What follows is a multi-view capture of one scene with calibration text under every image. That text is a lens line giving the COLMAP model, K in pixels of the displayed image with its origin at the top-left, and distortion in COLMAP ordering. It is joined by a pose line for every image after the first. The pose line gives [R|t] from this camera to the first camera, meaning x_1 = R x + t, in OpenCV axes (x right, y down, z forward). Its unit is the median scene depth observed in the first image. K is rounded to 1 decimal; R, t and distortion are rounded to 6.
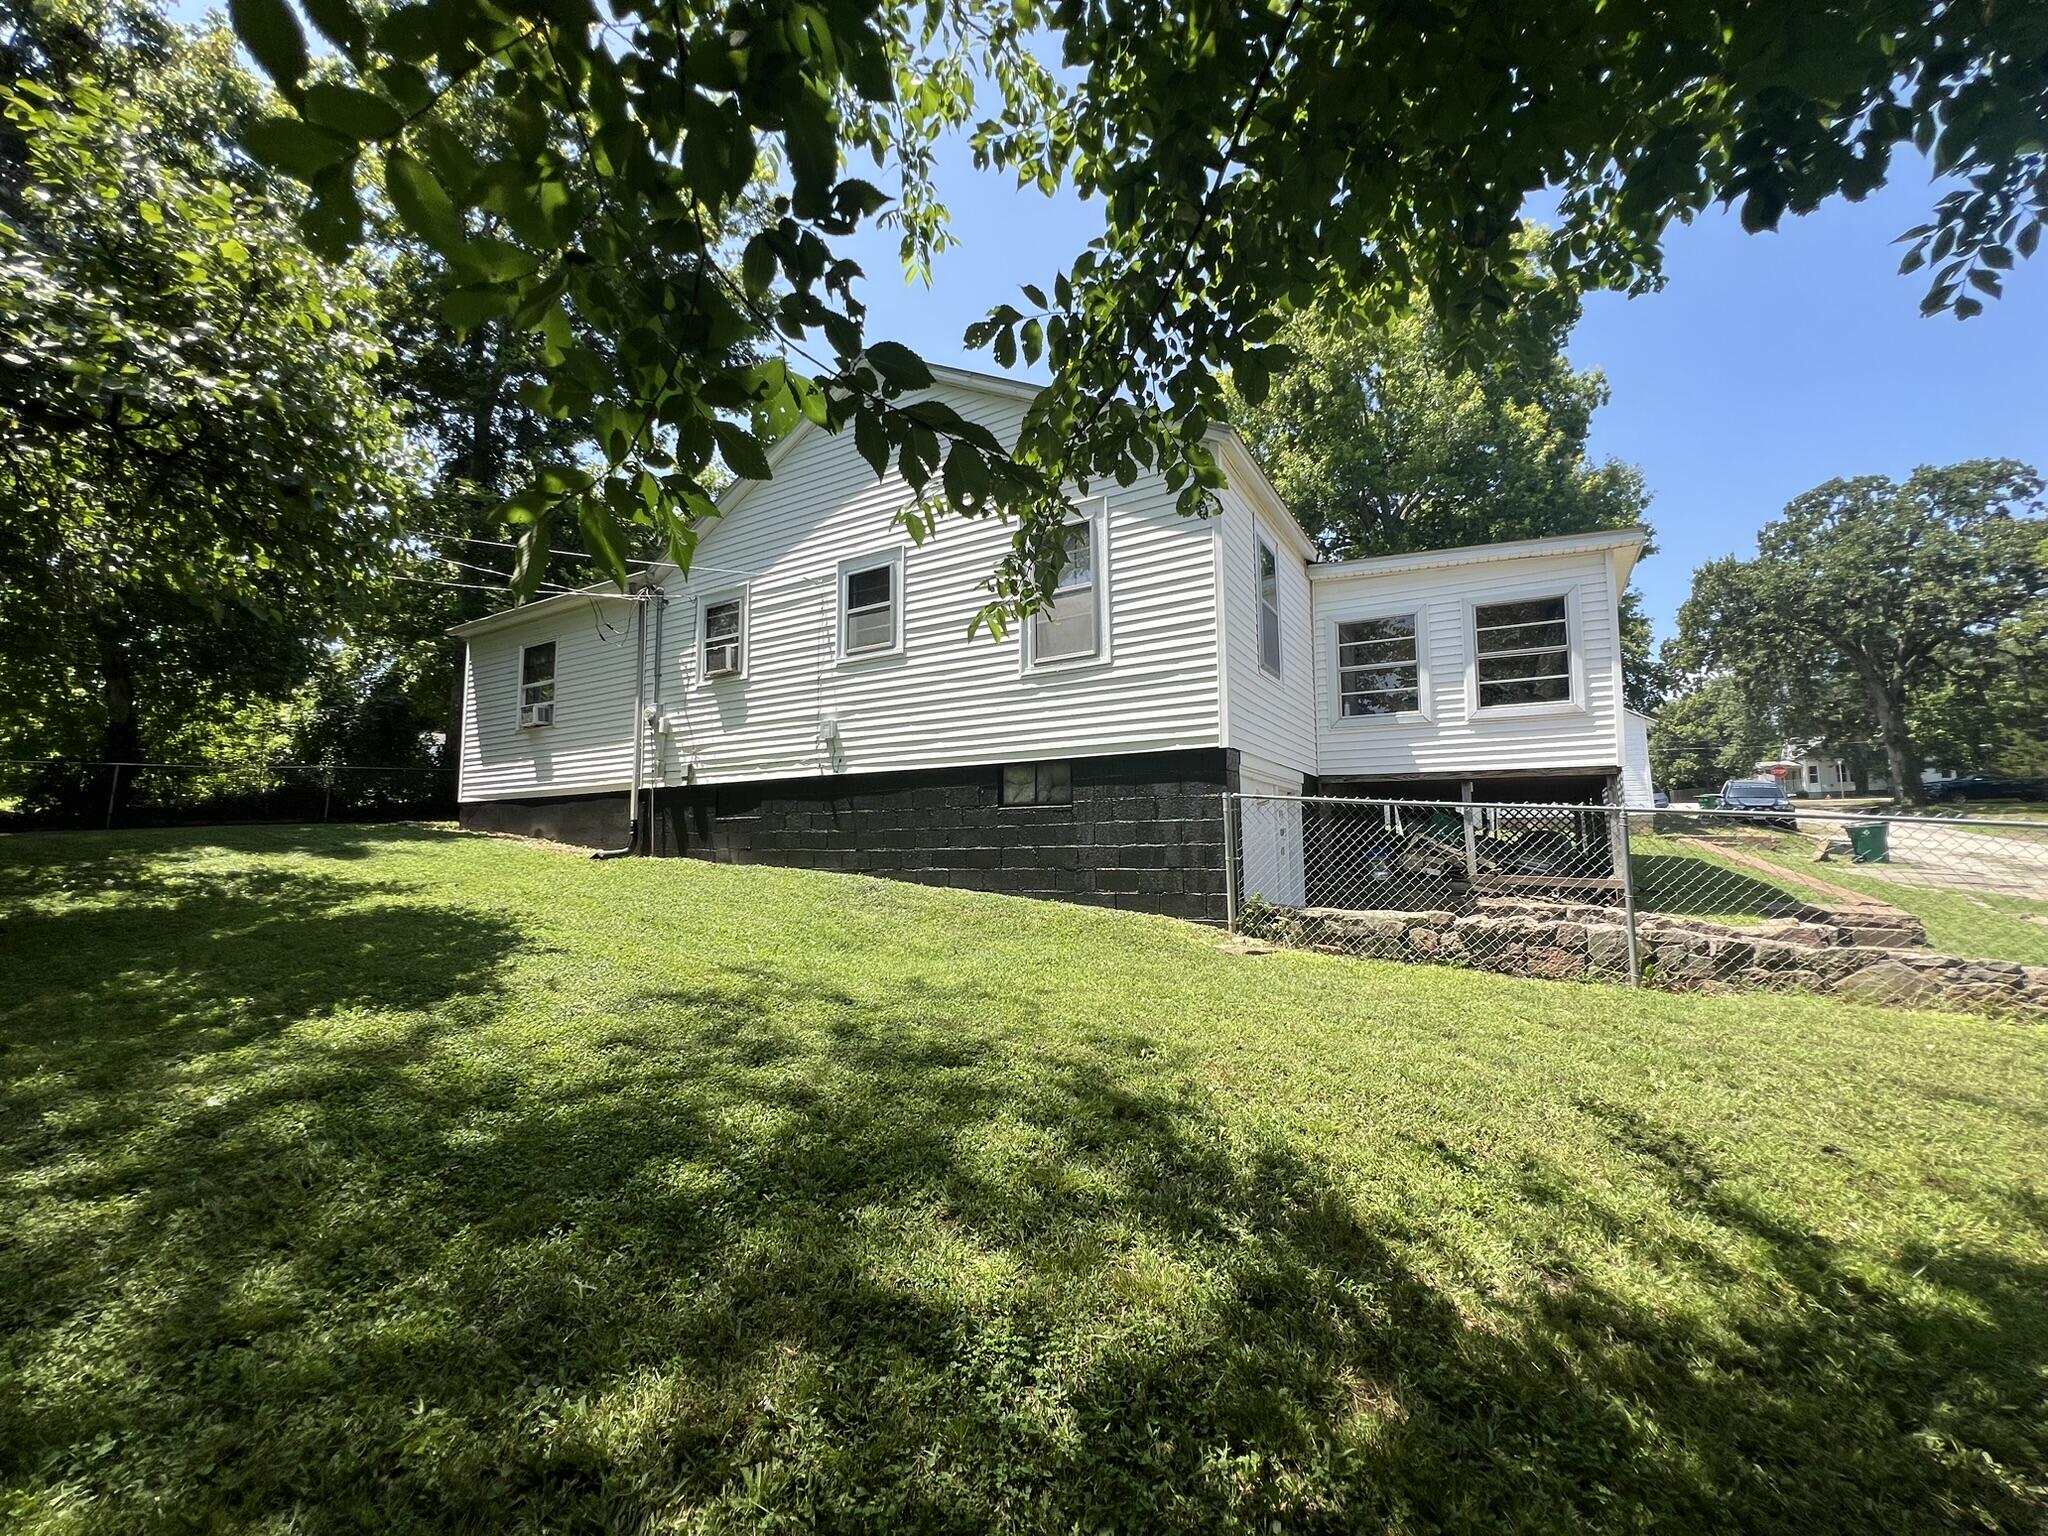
lens RADIAL K [[822.3, 0, 1024.0], [0, 822.3, 768.0], [0, 0, 1]] dist [-0.000616, -0.000075]
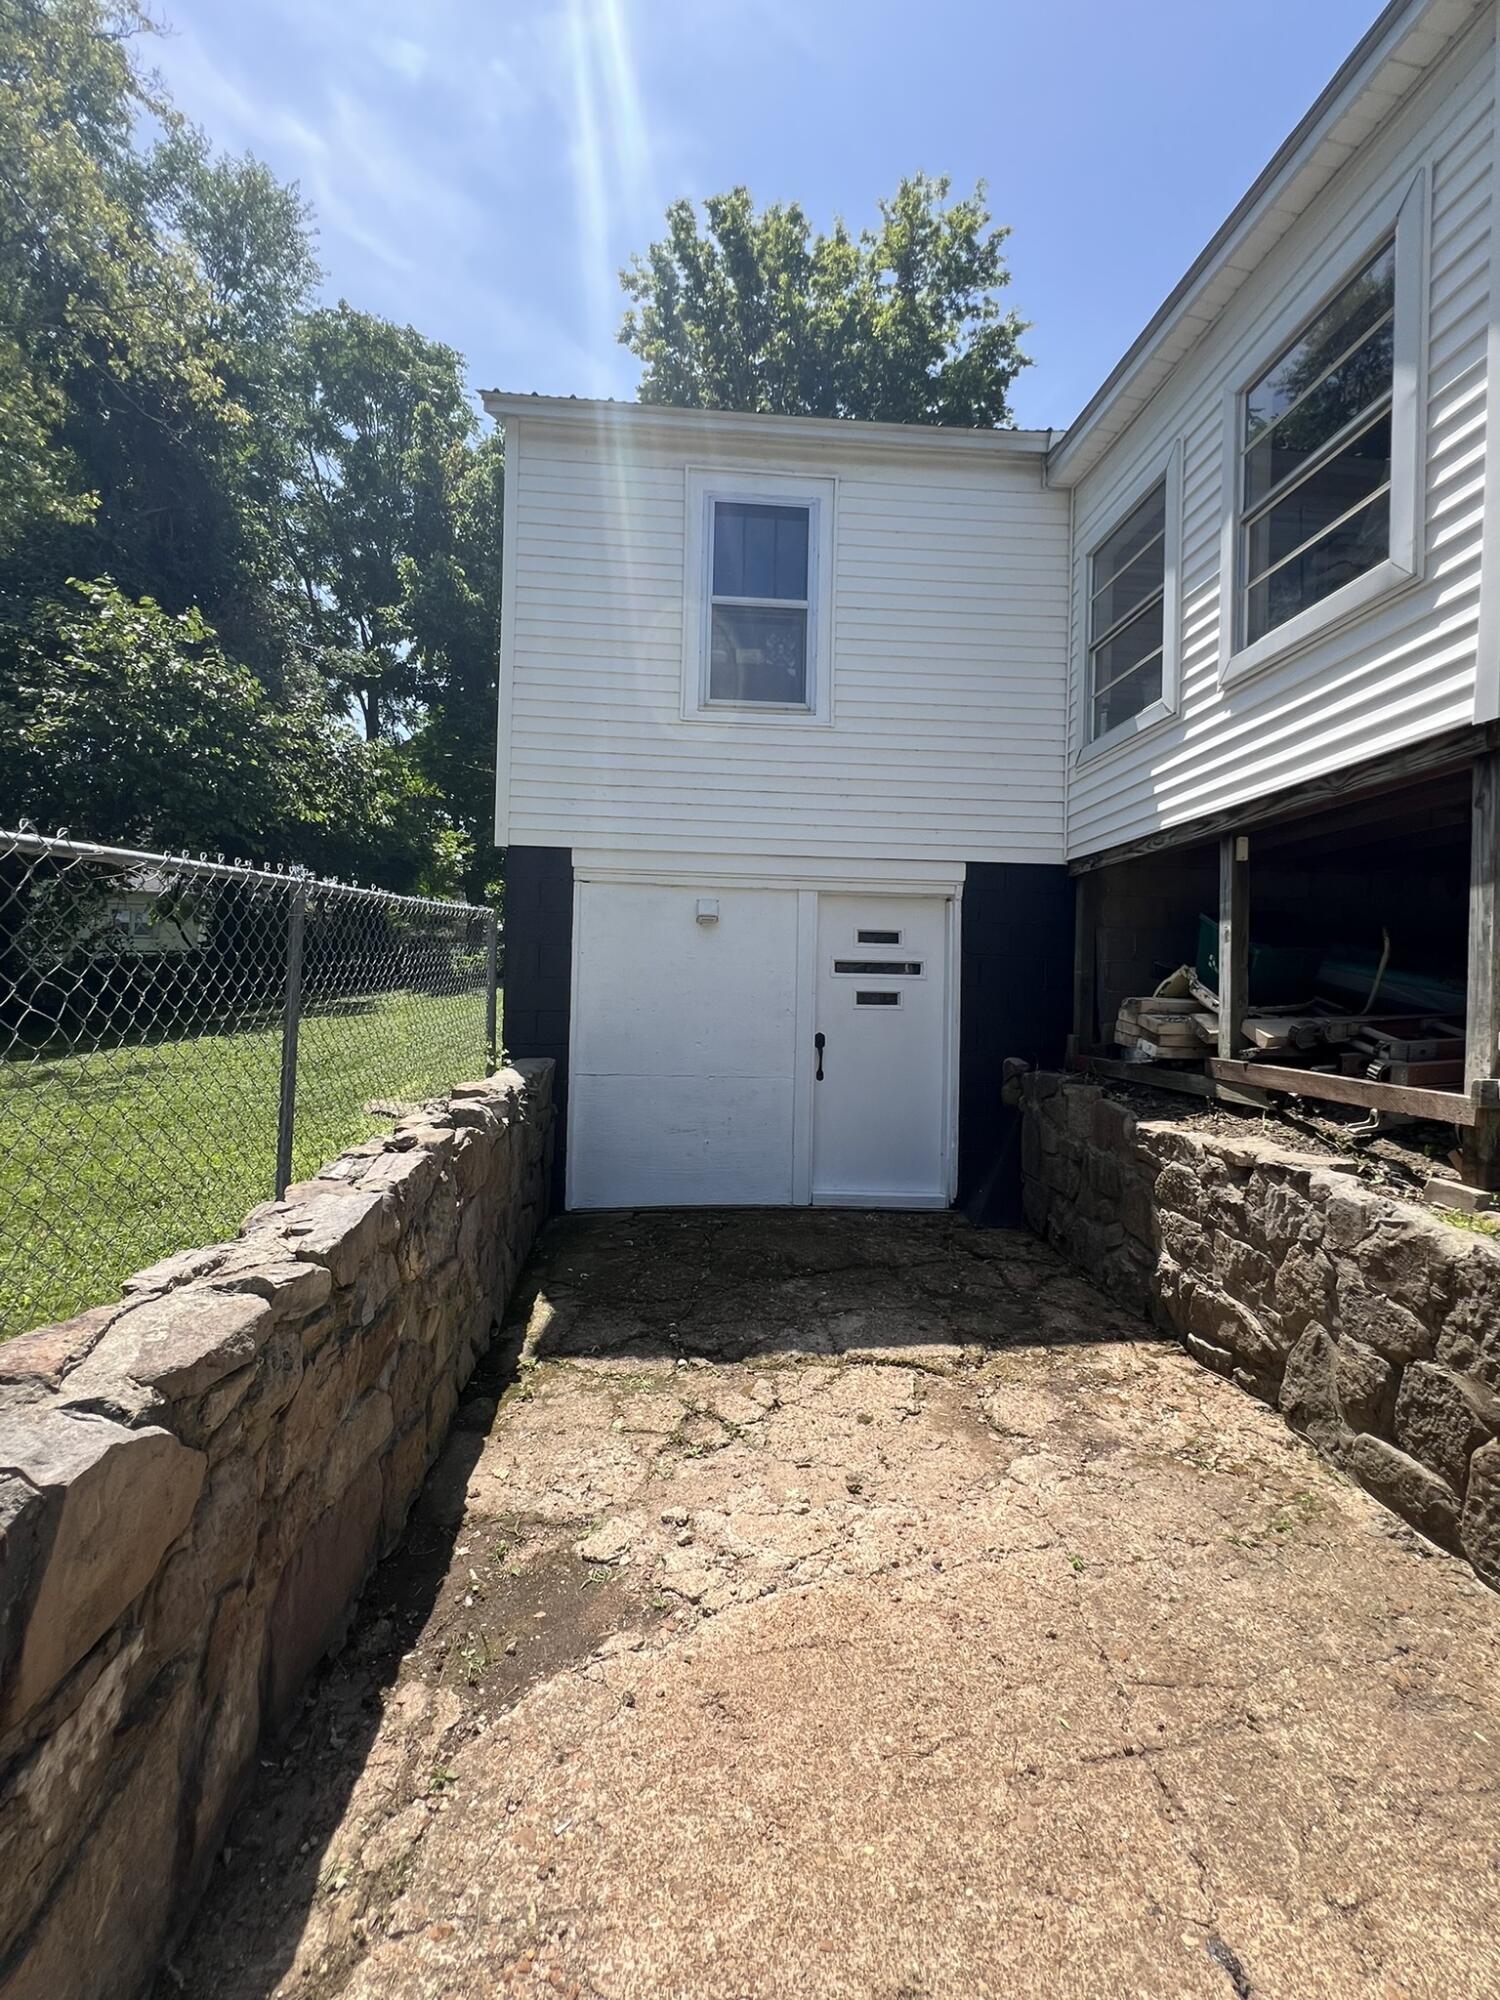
lens RADIAL K [[888.2, 0, 750.0], [0, 888.2, 1000.0], [0, 0, 1]] dist [-0.003513, -0.000158]
pose [[0.578944, 0.009457, -0.815312, 0.753652], [0.057365, 0.996982, 0.052299, 0.060486], [0.813347, -0.077049, 0.576655, 0.530831]]
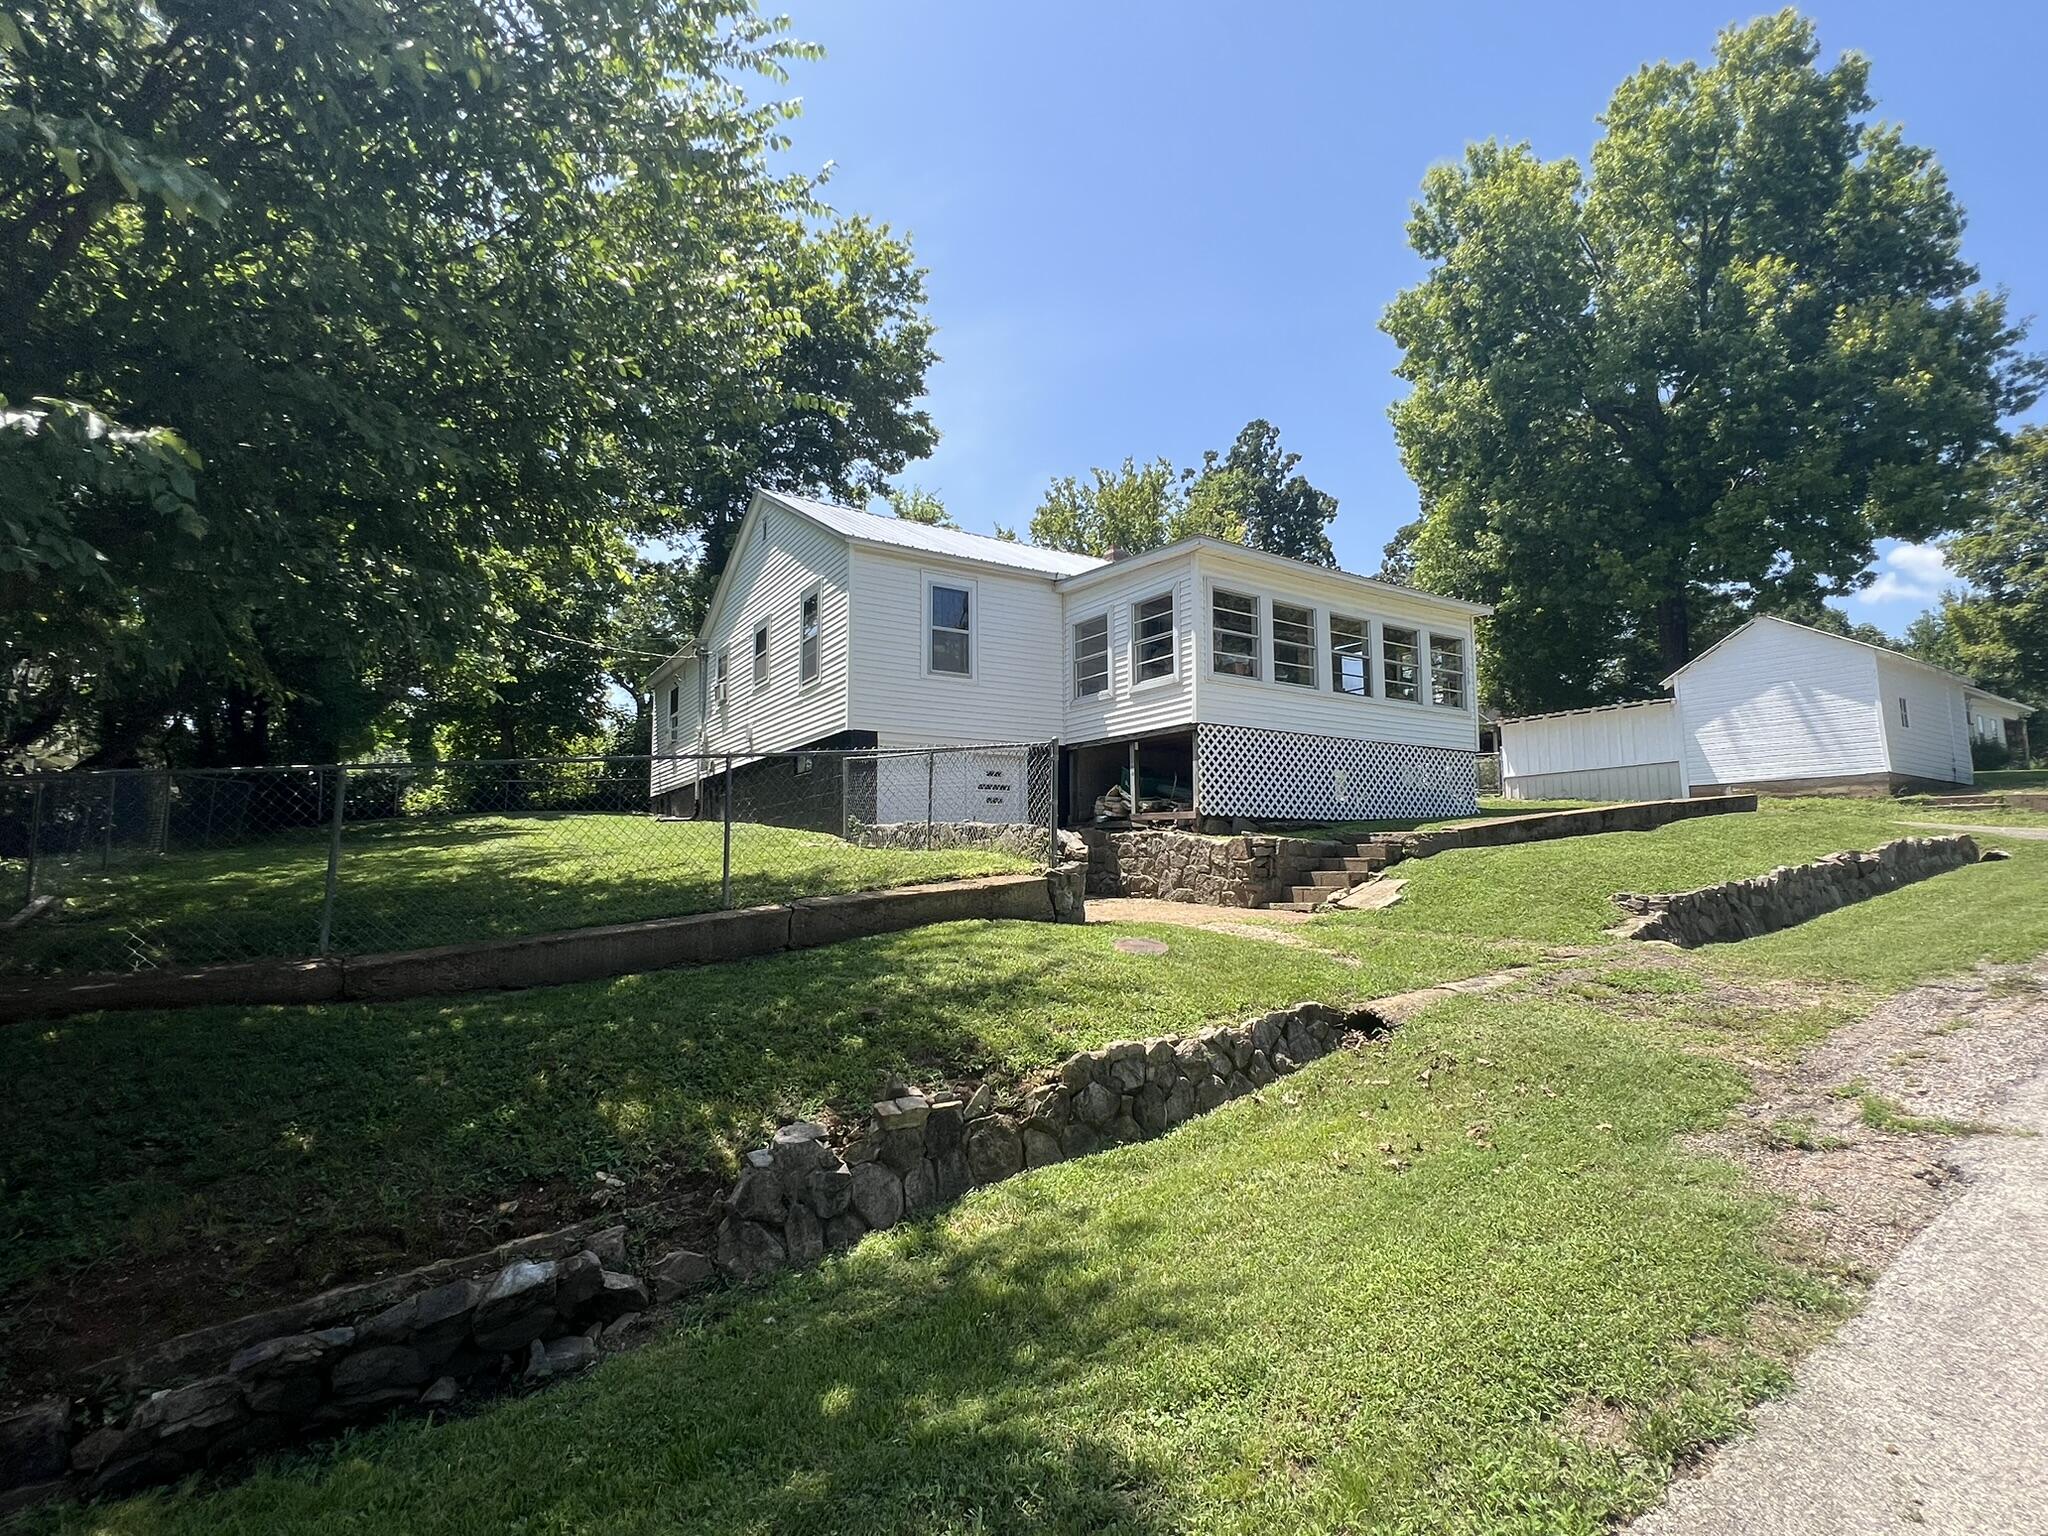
lens RADIAL K [[995.7, 0, 1024.0], [0, 995.7, 768.0], [0, 0, 1]] dist [0.000038, -0.000448]
pose [[0.889945, -0.048873, -0.453442, 1.072895], [0.046485, 0.998784, -0.016418, 0.073499], [0.453693, -0.006467, 0.891134, -0.449015]]
